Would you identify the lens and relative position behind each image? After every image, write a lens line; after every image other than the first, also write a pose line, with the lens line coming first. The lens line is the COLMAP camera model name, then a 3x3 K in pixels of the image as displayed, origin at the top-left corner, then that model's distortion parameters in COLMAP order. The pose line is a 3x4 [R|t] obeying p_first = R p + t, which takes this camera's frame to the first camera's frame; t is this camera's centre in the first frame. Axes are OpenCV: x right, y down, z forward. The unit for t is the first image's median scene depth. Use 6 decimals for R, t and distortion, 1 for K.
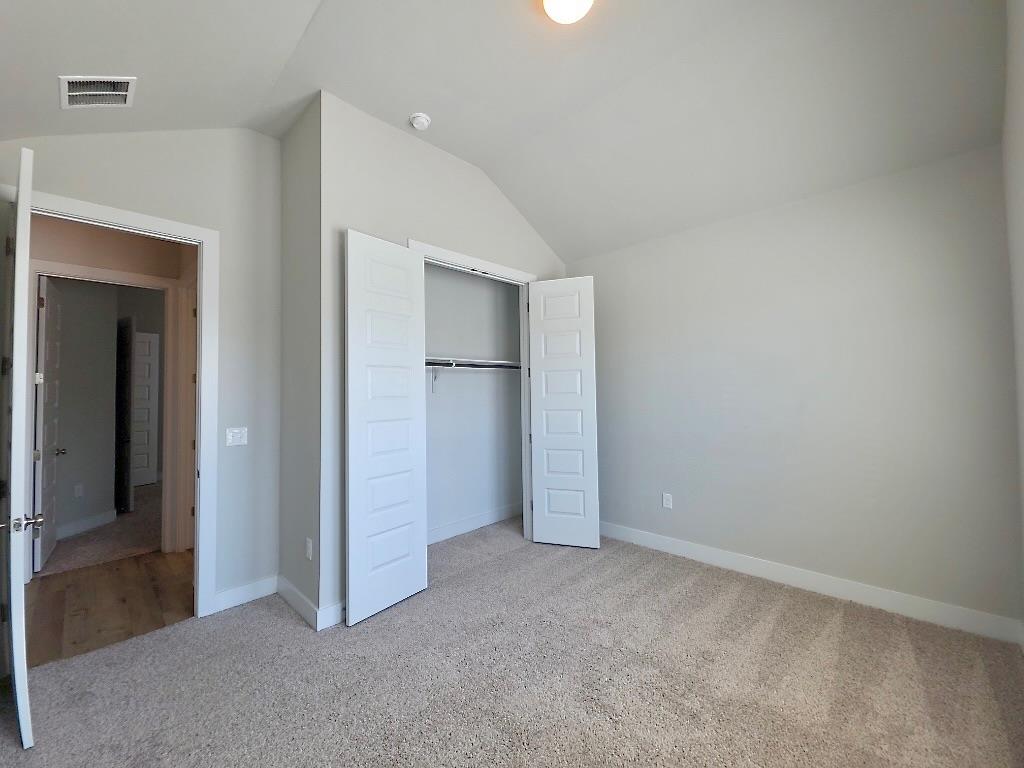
lens RADIAL K [[431.3, 0, 514.0], [0, 431.3, 376.2], [0, 0, 1]] dist [0.010873, -0.000064]
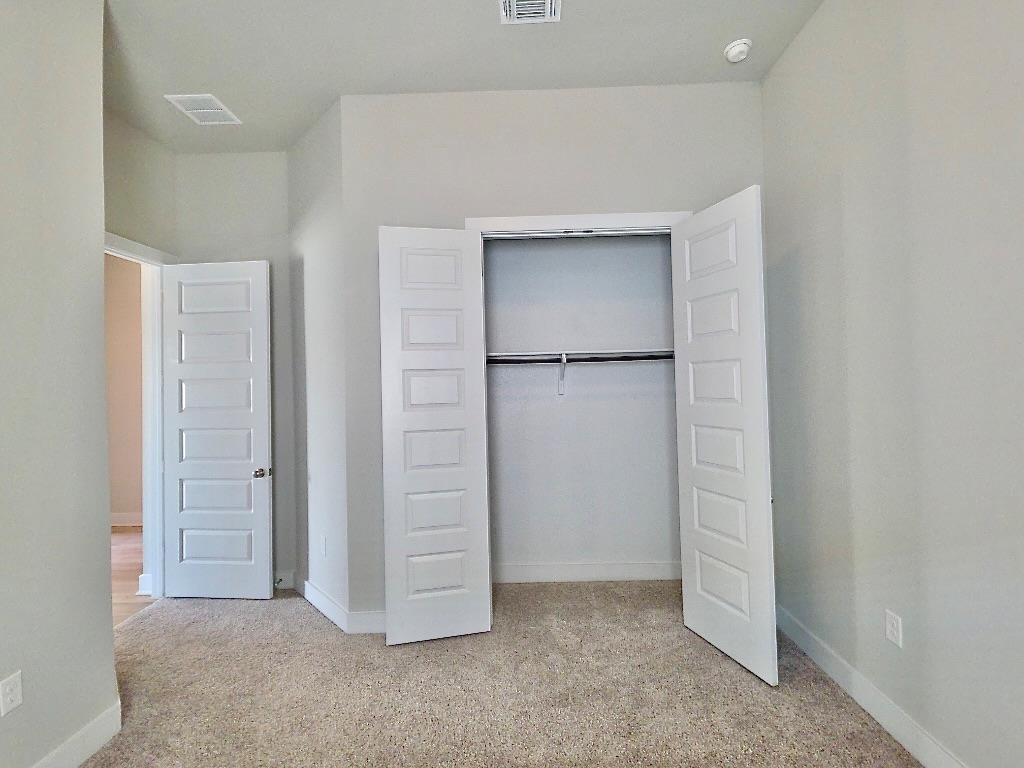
lens RADIAL K [[431.3, 0, 514.0], [0, 431.3, 376.2], [0, 0, 1]] dist [0.010873, -0.000064]
pose [[0.683584, -0.029636, -0.729270, 0.379994], [0.042437, 0.999099, -0.000822, -0.000521], [0.728637, -0.030386, 0.684226, 0.414214]]
